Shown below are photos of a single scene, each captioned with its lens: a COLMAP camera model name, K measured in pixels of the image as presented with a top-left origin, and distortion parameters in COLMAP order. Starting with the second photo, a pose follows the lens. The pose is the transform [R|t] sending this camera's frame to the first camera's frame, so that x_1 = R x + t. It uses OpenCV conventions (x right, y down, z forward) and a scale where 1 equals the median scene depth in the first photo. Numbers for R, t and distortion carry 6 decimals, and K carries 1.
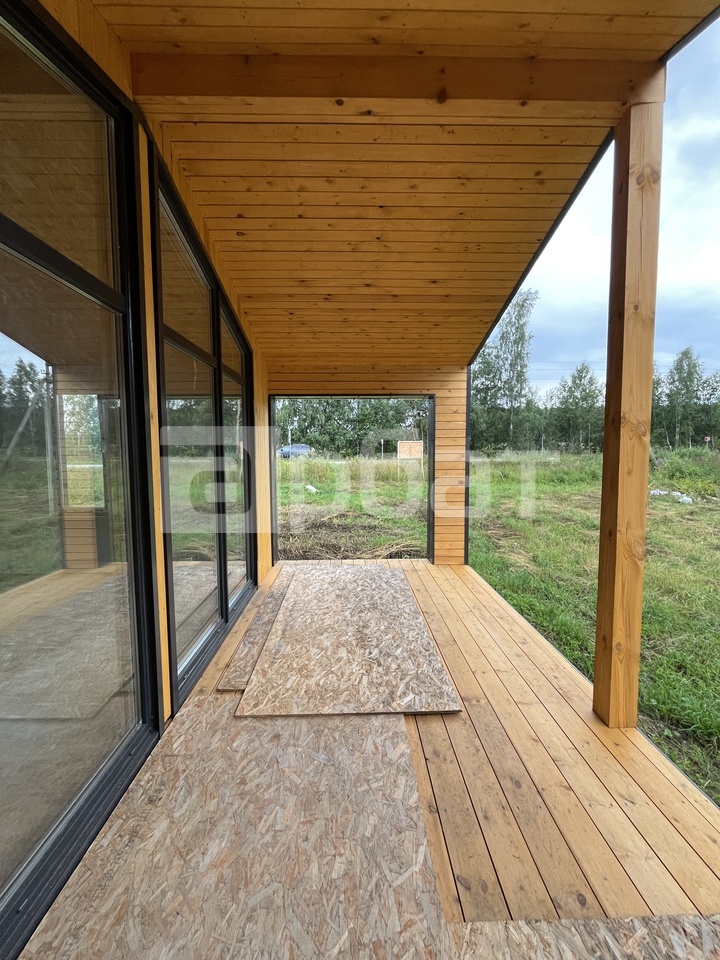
lens RADIAL K [[388.5, 0, 356.2], [0, 388.5, 475.3], [0, 0, 1]] dist [-0.003980, 0.000705]
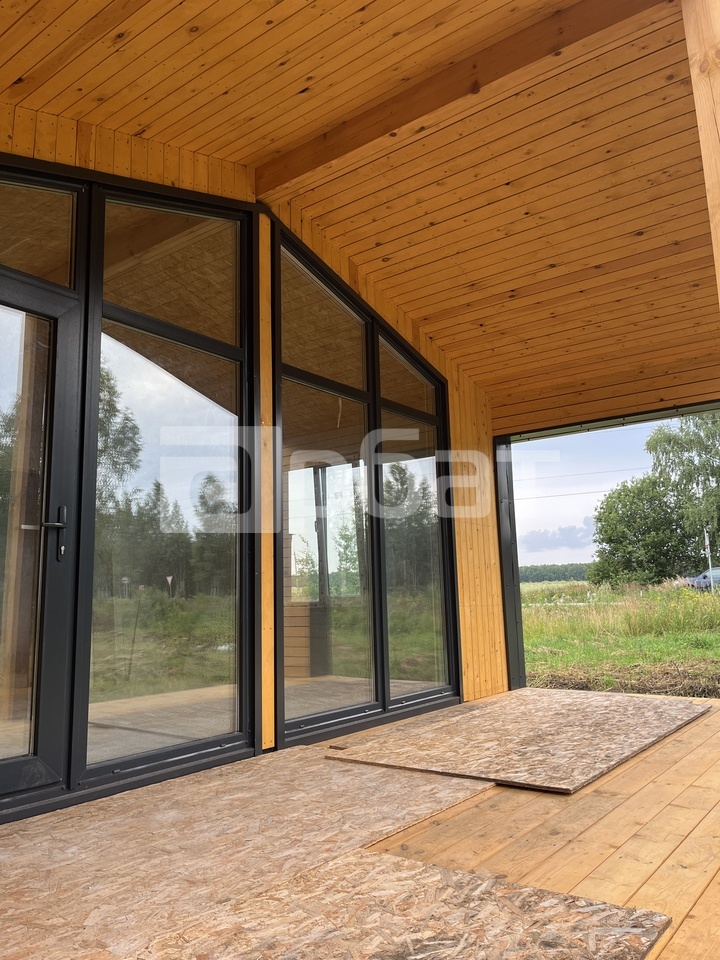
lens RADIAL K [[725.4, 0, 360.8], [0, 725.4, 471.9], [0, 0, 1]] dist [0.039163, -0.028571]
pose [[0.788201, -0.119561, -0.603692, 0.737085], [-0.017183, 0.976289, -0.215789, 0.287080], [0.615178, 0.180458, 0.767458, -0.325291]]
